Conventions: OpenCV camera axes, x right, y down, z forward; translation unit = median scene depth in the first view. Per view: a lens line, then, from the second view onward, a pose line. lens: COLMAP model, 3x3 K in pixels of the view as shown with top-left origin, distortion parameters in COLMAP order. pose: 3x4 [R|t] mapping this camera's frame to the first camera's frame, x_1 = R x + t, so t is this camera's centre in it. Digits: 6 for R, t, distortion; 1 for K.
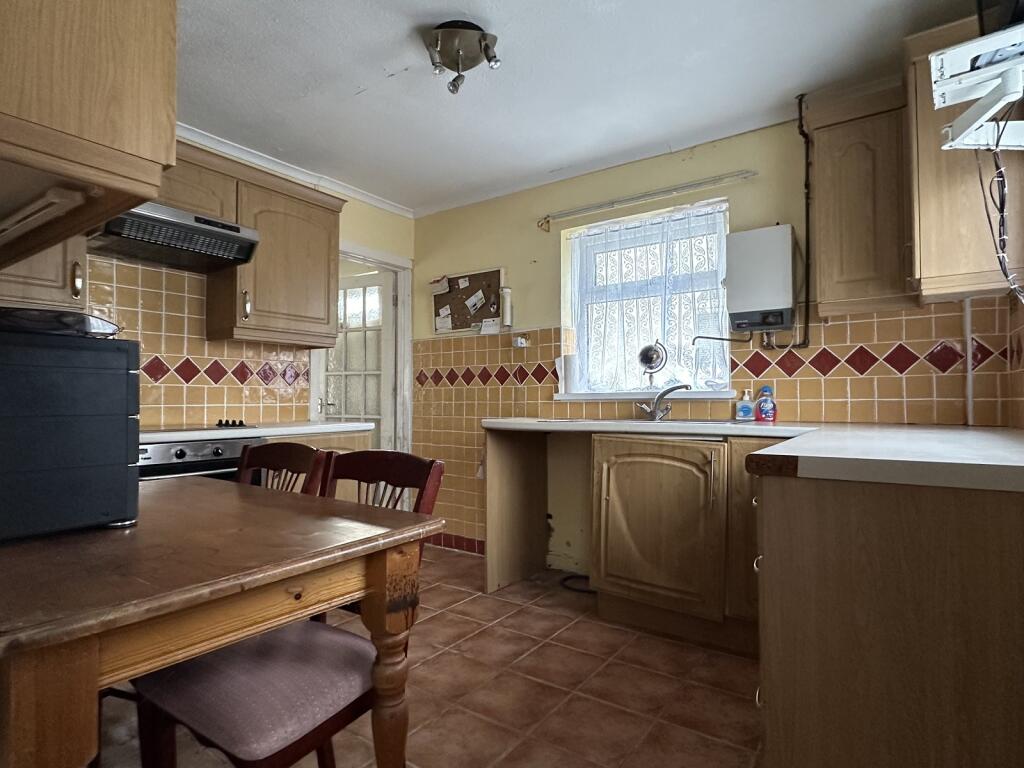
lens RADIAL K [[548.4, 0, 516.0], [0, 548.4, 387.6], [0, 0, 1]] dist [-0.003279, 0.000341]
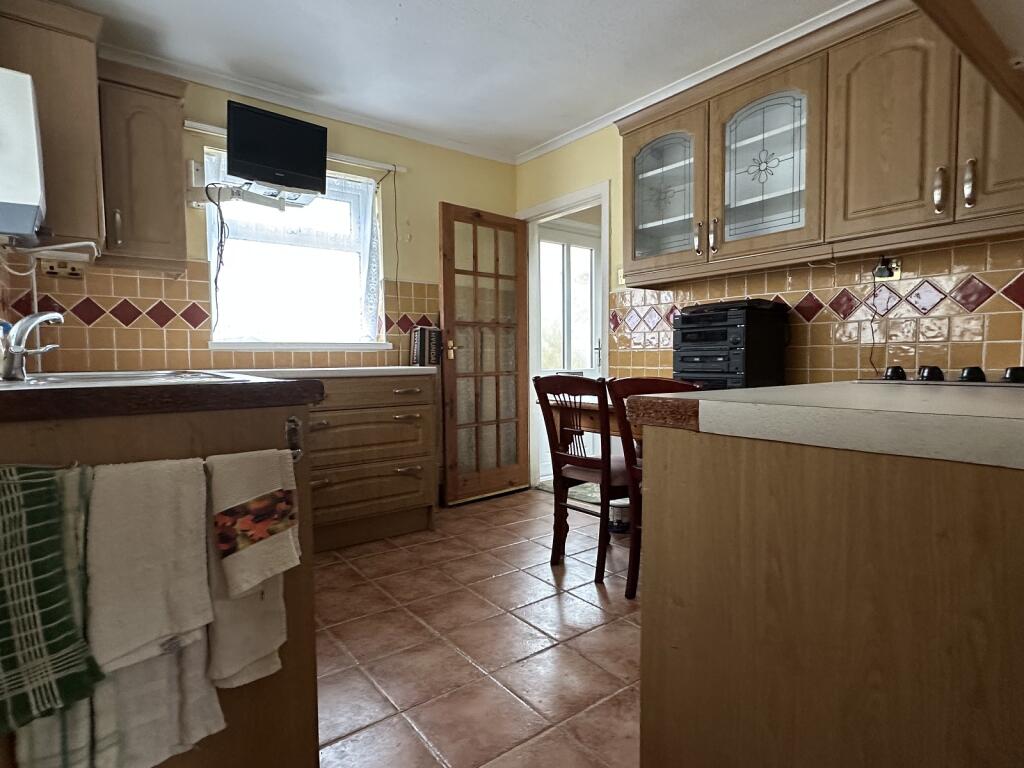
lens RADIAL K [[548.4, 0, 512.7], [0, 548.4, 384.0], [0, 0, 1]] dist [-0.003279, 0.000341]
pose [[-0.952562, -0.011815, 0.304116, -0.446076], [-0.001376, 0.999403, 0.034517, 0.058778], [-0.304343, 0.032461, -0.952009, 1.962448]]
